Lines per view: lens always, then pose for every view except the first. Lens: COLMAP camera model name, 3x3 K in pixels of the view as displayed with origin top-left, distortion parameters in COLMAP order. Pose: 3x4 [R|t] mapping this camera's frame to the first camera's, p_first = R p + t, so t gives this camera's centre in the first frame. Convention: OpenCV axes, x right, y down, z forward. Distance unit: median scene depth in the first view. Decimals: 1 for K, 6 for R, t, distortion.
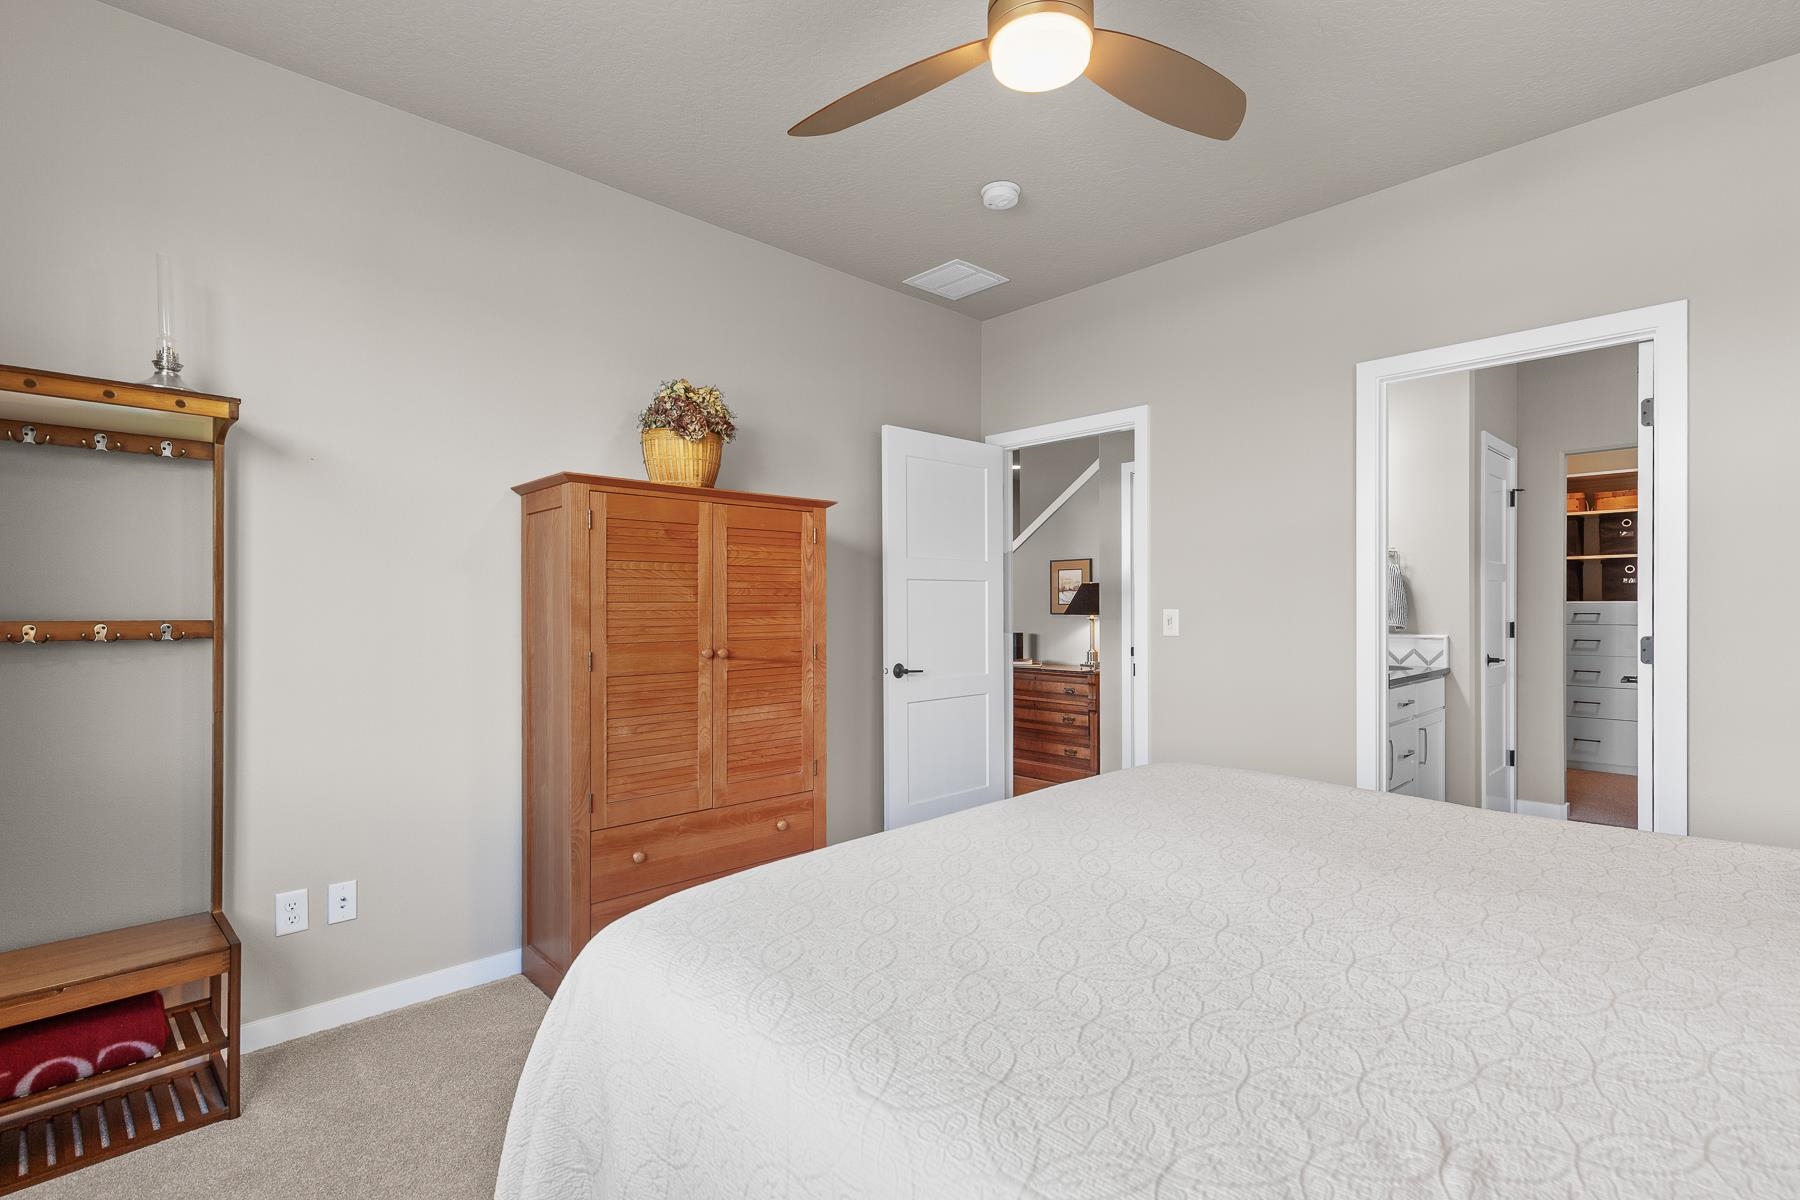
lens RADIAL K [[838.3, 0, 904.2], [0, 838.3, 608.3], [0, 0, 1]] dist [-0.001444, -0.000404]
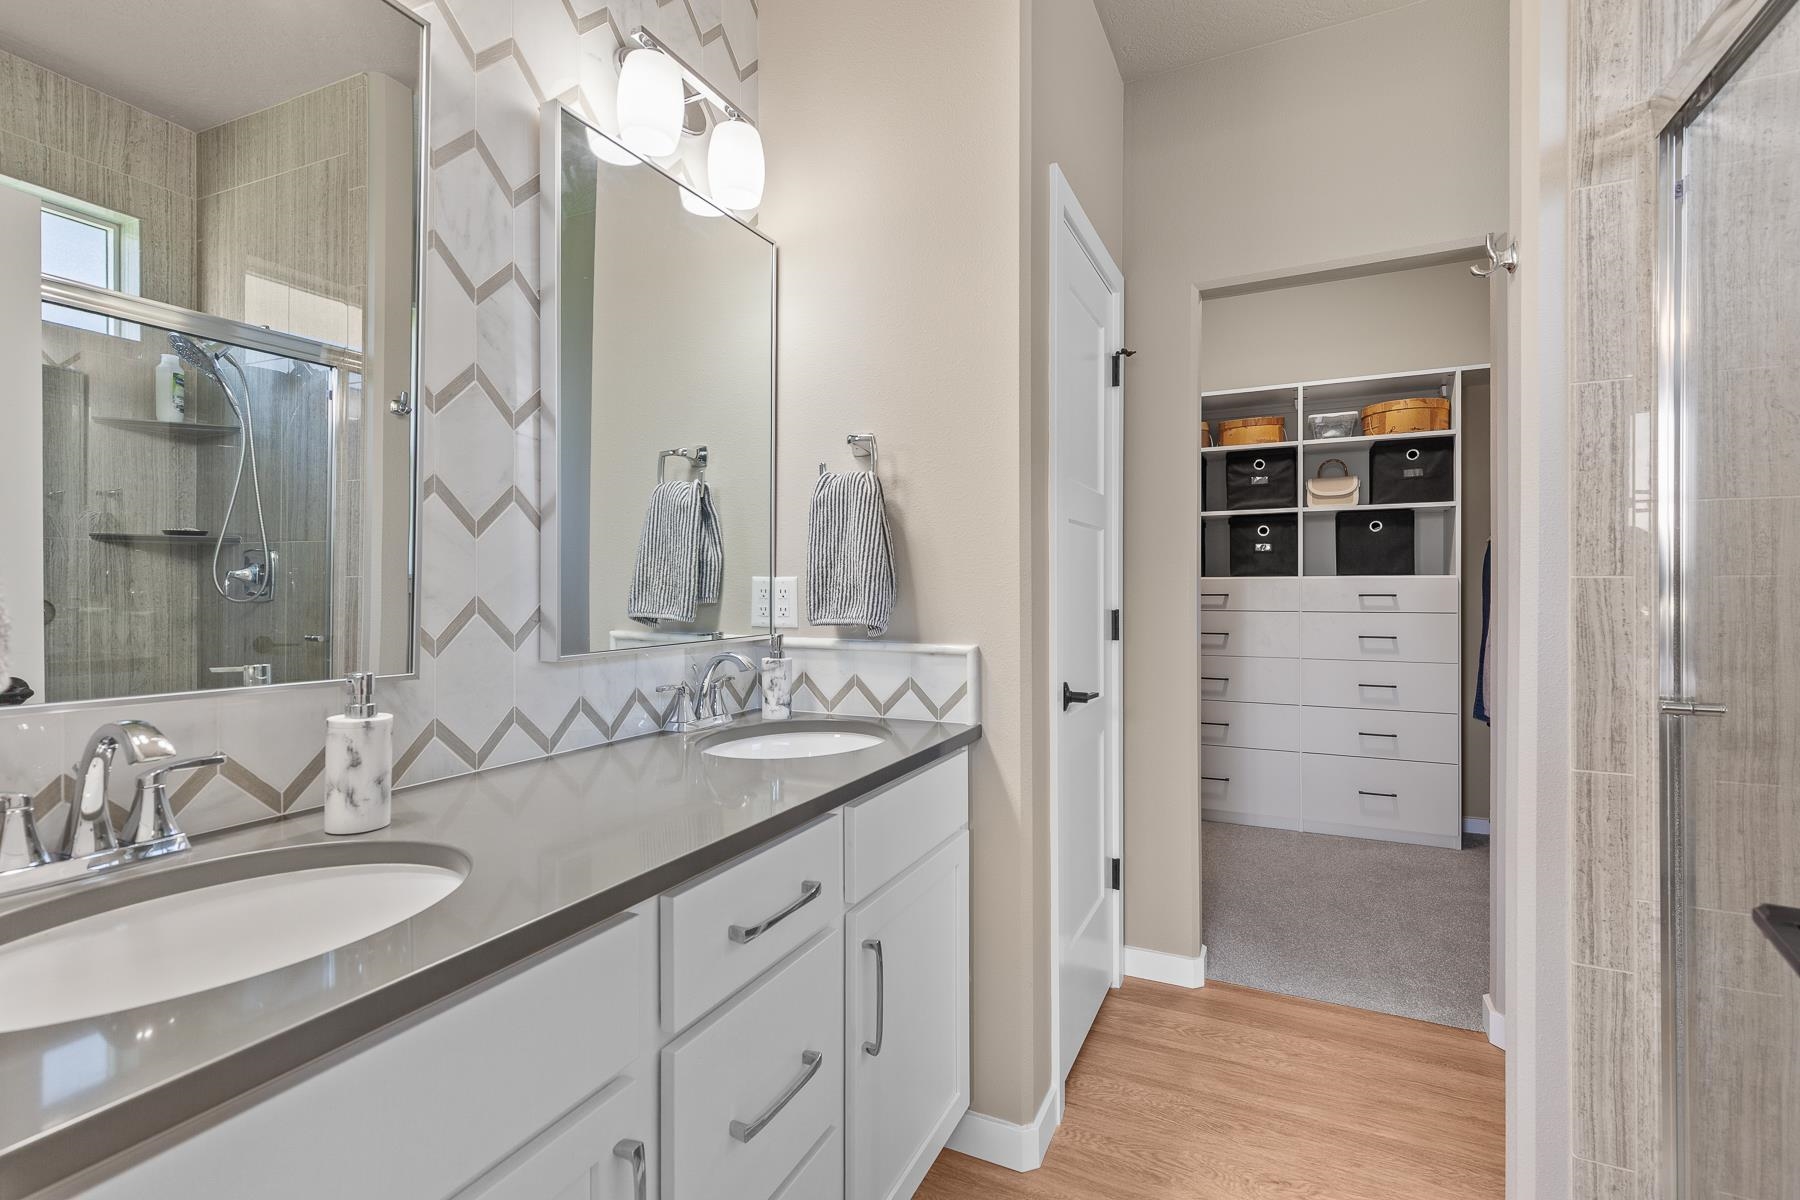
lens RADIAL K [[808.2, 0, 903.0], [0, 808.2, 592.7], [0, 0, 1]] dist [0.002301, 0.000258]
pose [[0.938236, -0.001047, 0.345995, 0.434486], [0.001482, 0.999998, -0.000992, 0.006219], [-0.345994, 0.001443, 0.938236, 0.582969]]
